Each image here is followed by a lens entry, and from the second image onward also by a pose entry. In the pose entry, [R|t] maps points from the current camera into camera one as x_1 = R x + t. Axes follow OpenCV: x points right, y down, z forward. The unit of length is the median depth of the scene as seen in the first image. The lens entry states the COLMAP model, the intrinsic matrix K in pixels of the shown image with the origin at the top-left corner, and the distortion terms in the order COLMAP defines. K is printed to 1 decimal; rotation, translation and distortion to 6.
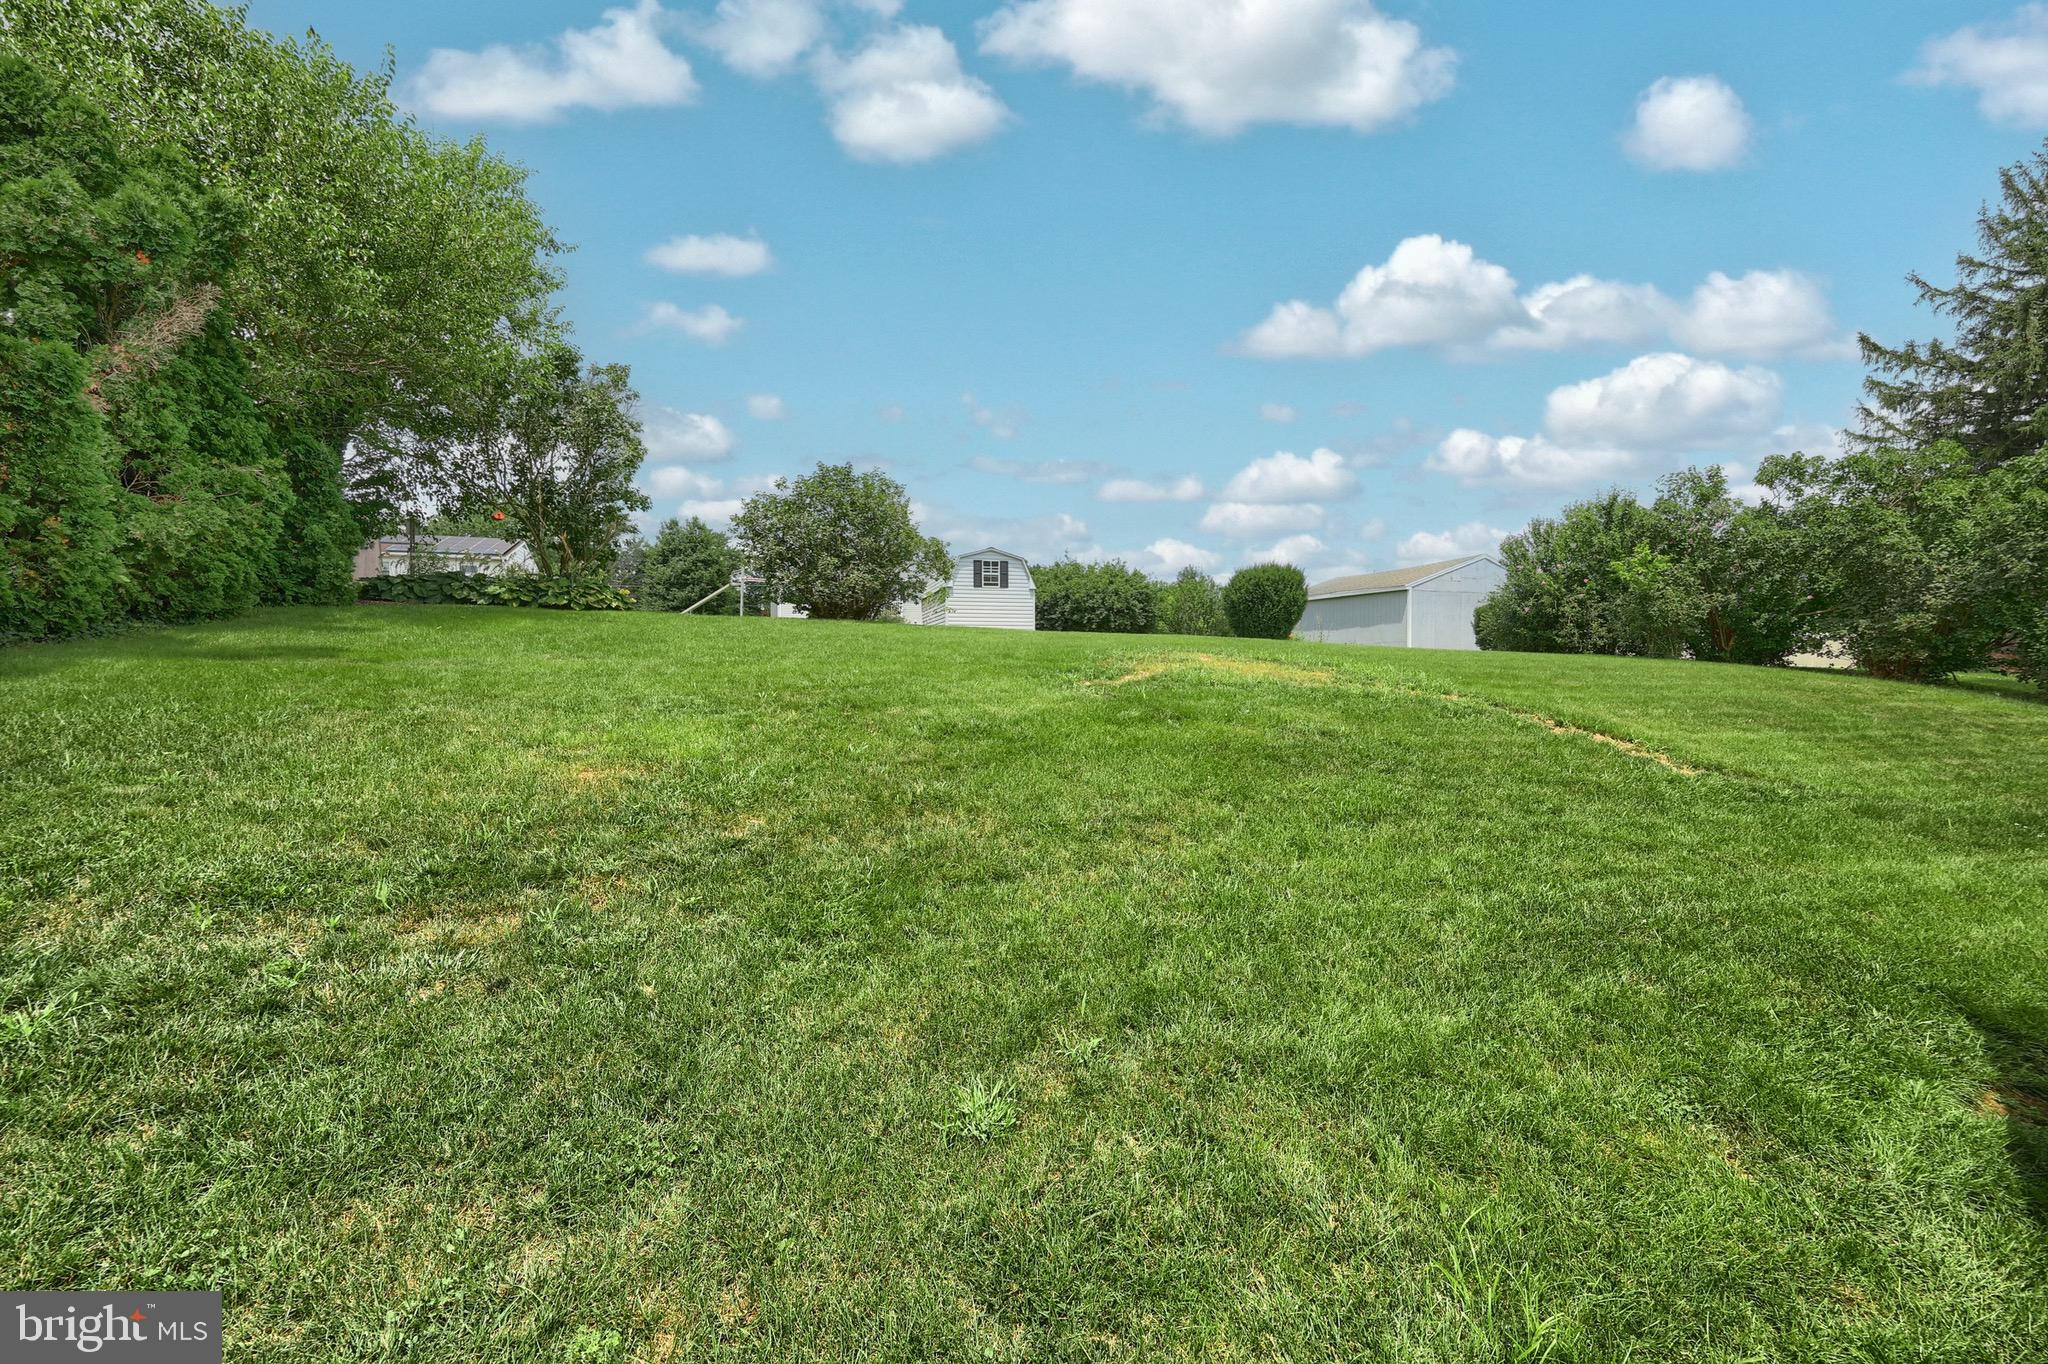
lens RADIAL K [[816.2, 0, 1015.0], [0, 816.2, 681.9], [0, 0, 1]] dist [0.001865, 0.000218]
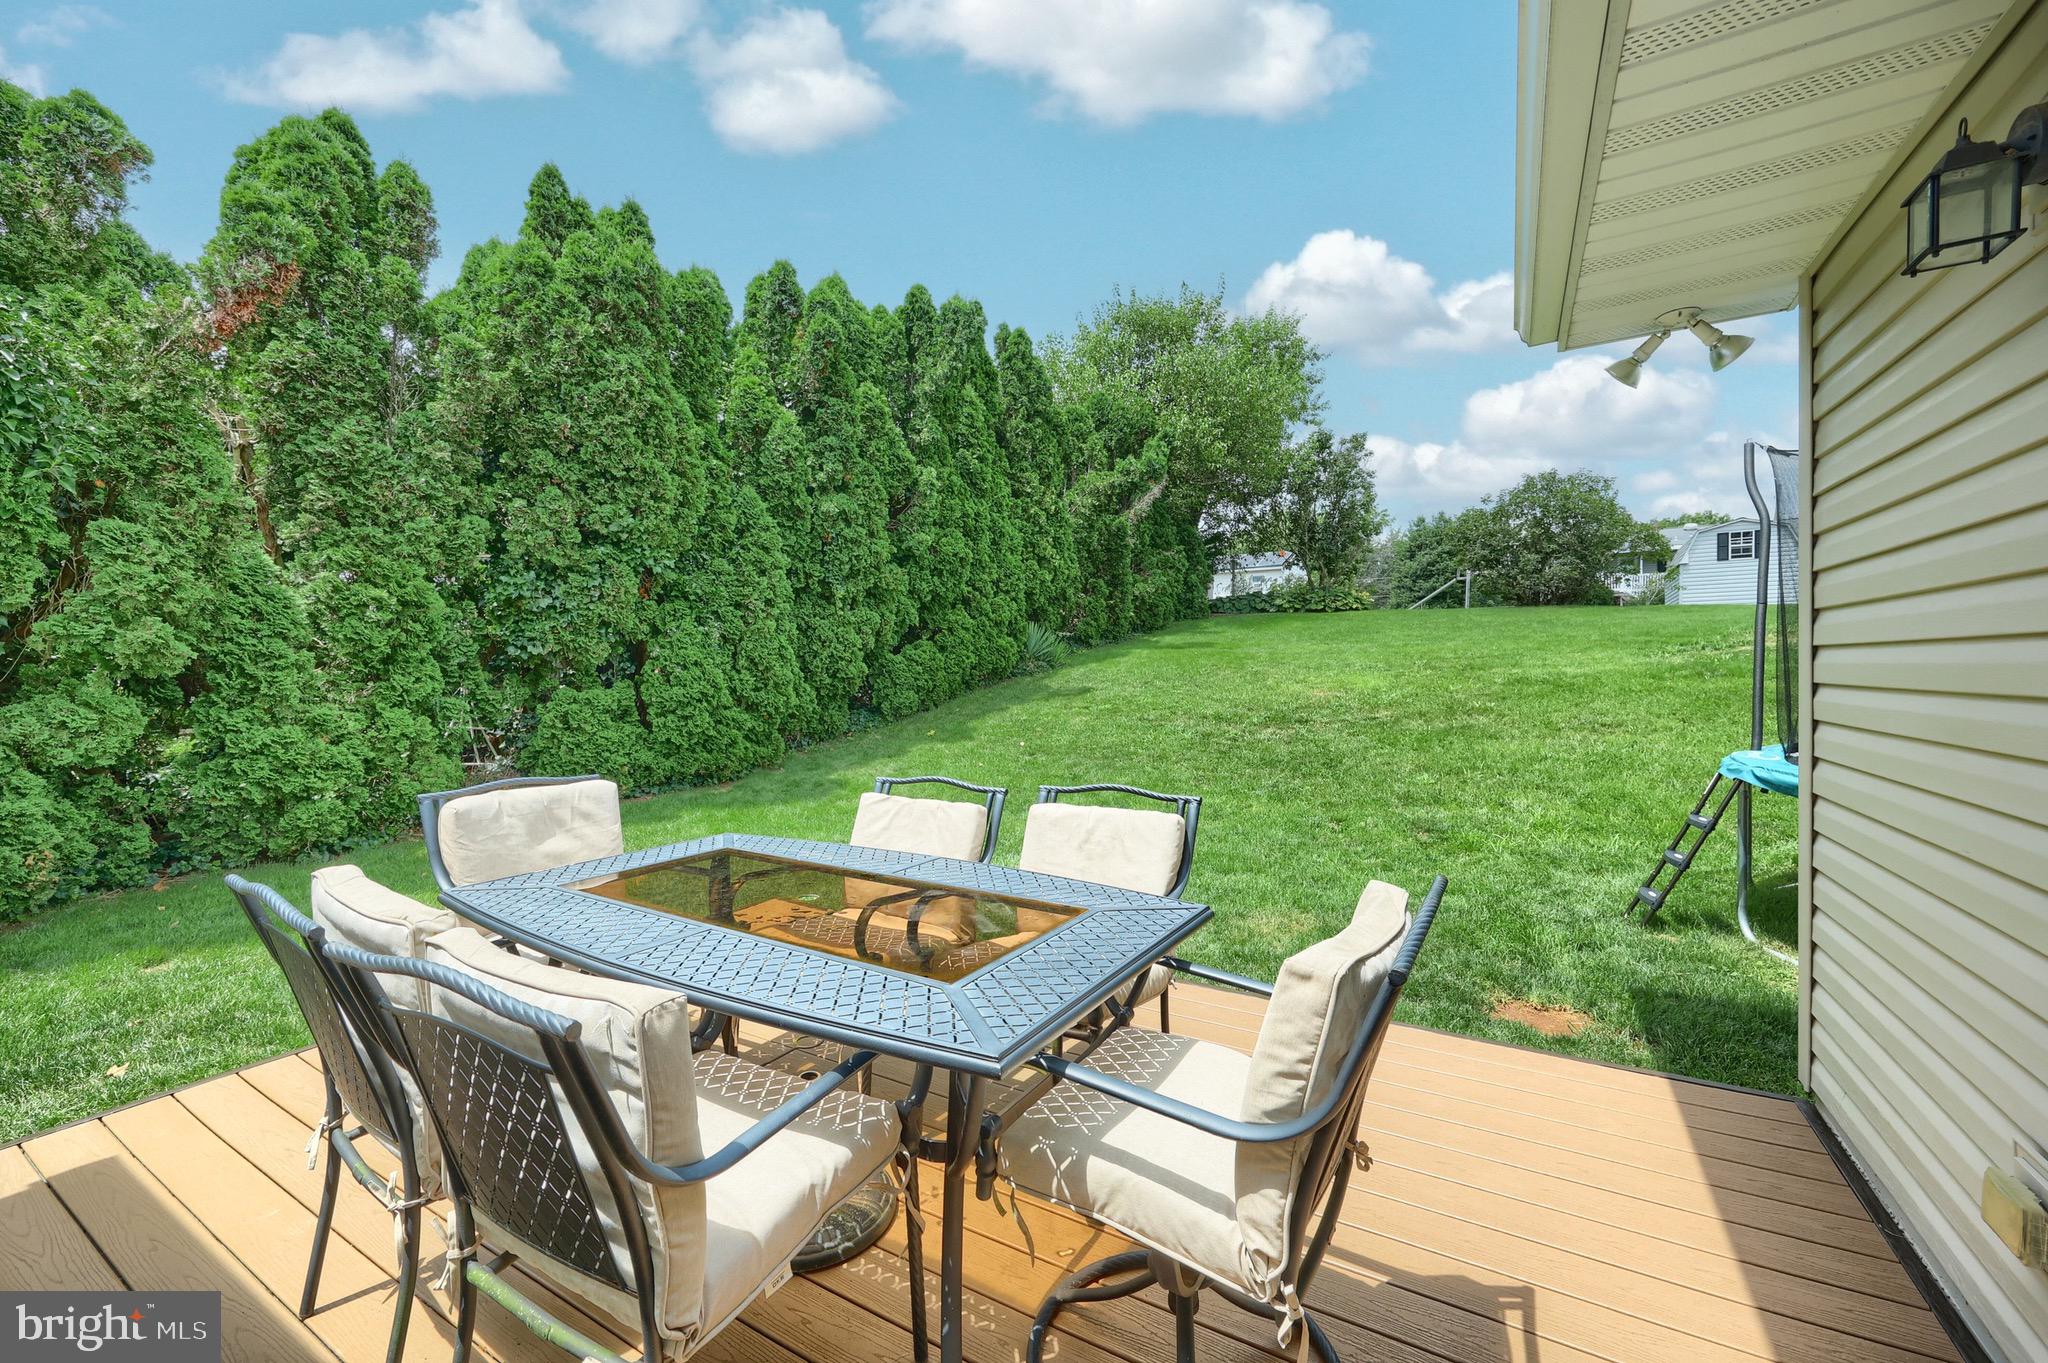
lens RADIAL K [[816.2, 0, 1015.0], [0, 816.2, 681.4], [0, 0, 1]] dist [0.001865, 0.000218]
pose [[0.641481, 0.008190, -0.767095, 0.222919], [0.004147, 0.999891, 0.014144, 0.013258], [0.767127, -0.012255, 0.641378, -0.368458]]
